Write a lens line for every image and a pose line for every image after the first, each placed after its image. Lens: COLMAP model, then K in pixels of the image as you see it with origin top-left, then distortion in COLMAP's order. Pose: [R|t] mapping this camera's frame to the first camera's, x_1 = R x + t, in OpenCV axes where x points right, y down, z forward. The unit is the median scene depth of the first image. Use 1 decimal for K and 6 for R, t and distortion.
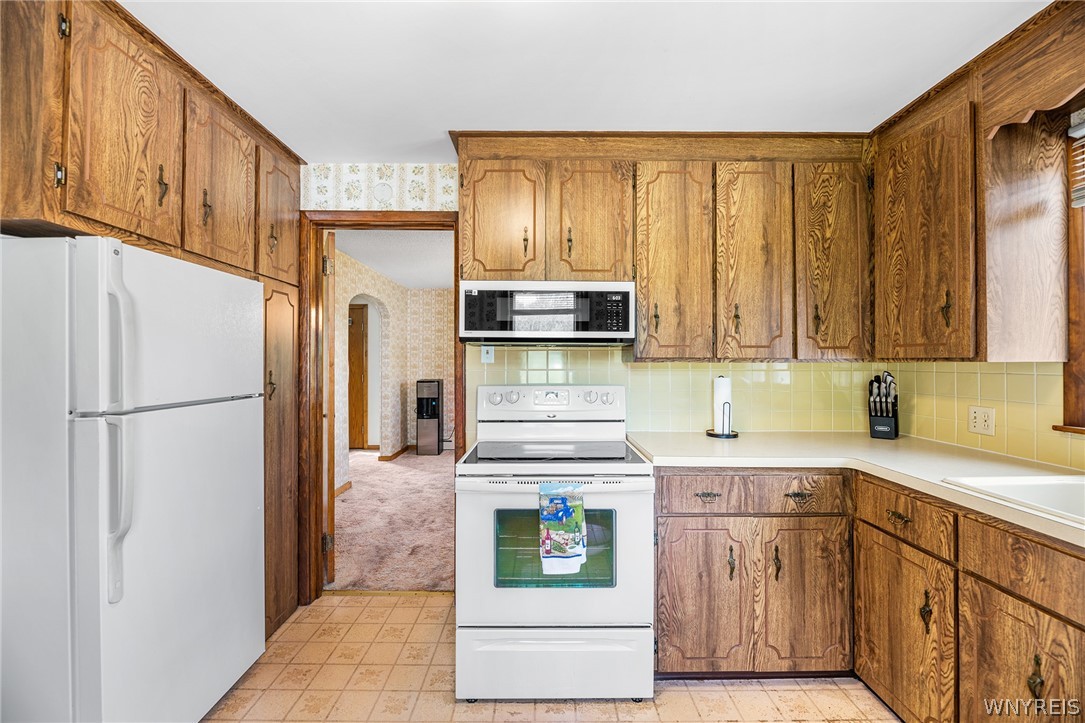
lens RADIAL K [[445.1, 0, 542.0], [0, 445.1, 360.5], [0, 0, 1]] dist [-0.003439, -0.001380]
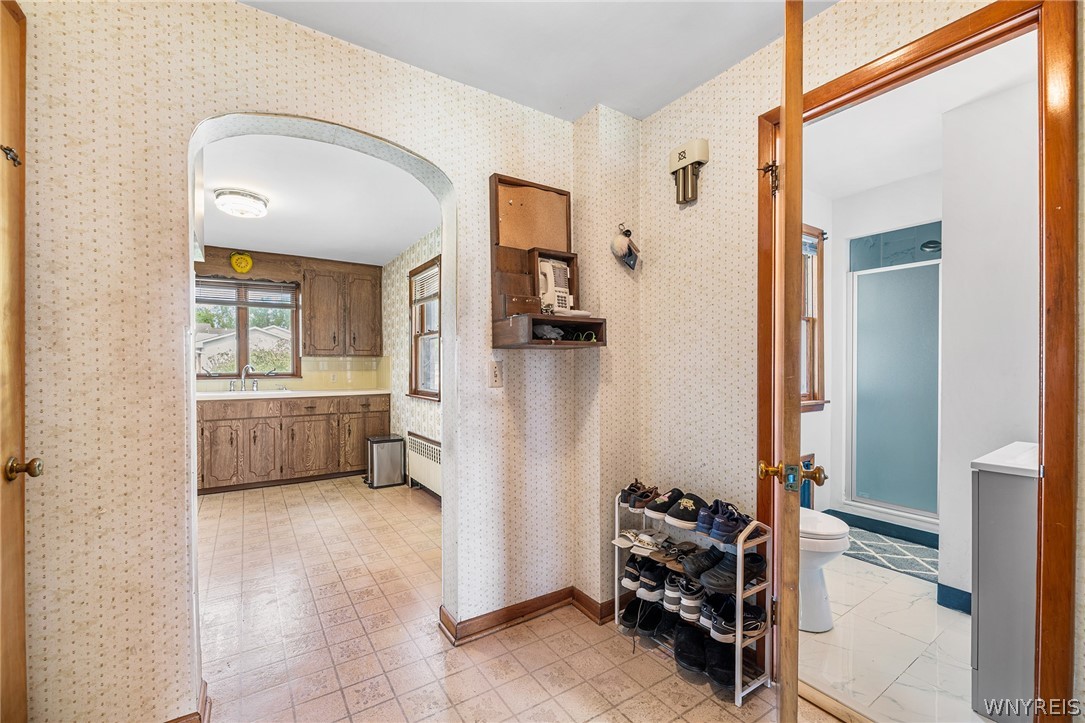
lens RADIAL K [[445.1, 0, 541.7], [0, 445.1, 370.6], [0, 0, 1]] dist [-0.003439, -0.001380]
pose [[-0.557093, -0.004824, 0.830436, -2.174502], [-0.001549, 0.999987, 0.004770, 0.071648], [-0.830448, 0.001371, -0.557094, 0.562900]]
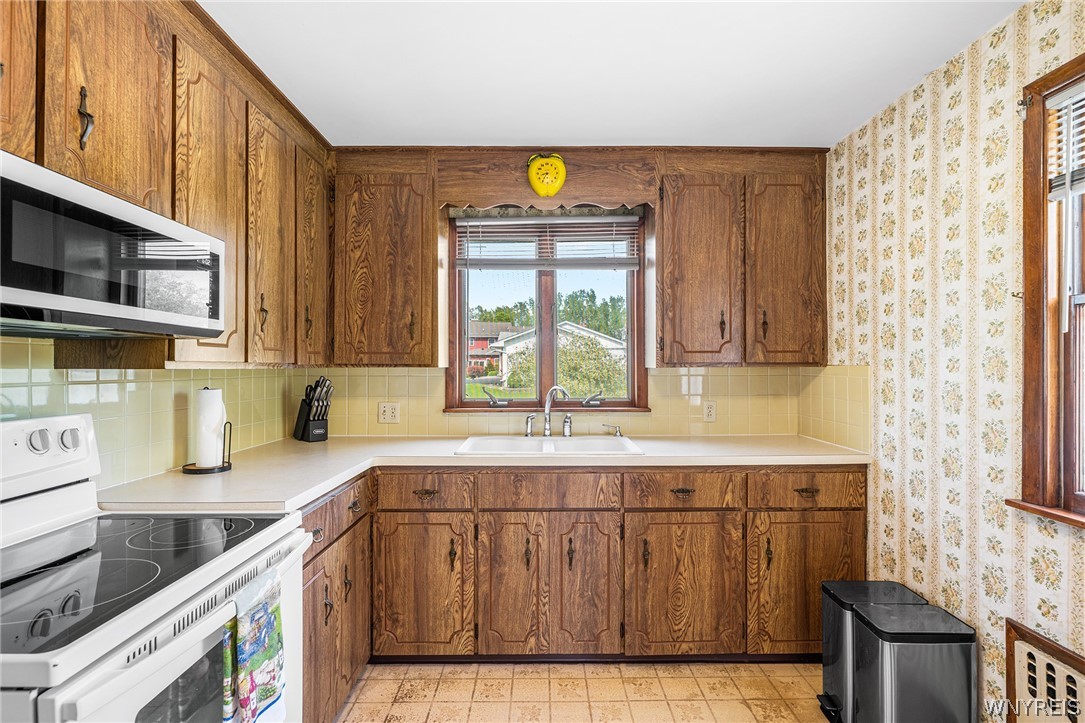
lens RADIAL K [[539.1, 0, 541.6], [0, 539.1, 365.0], [0, 0, 1]] dist [0.001783, -0.000947]
pose [[-0.006225, 0.001803, 0.999979, -0.604205], [-0.004040, 0.999990, -0.001828, -0.001974], [-0.999972, -0.004051, -0.006218, 0.593452]]
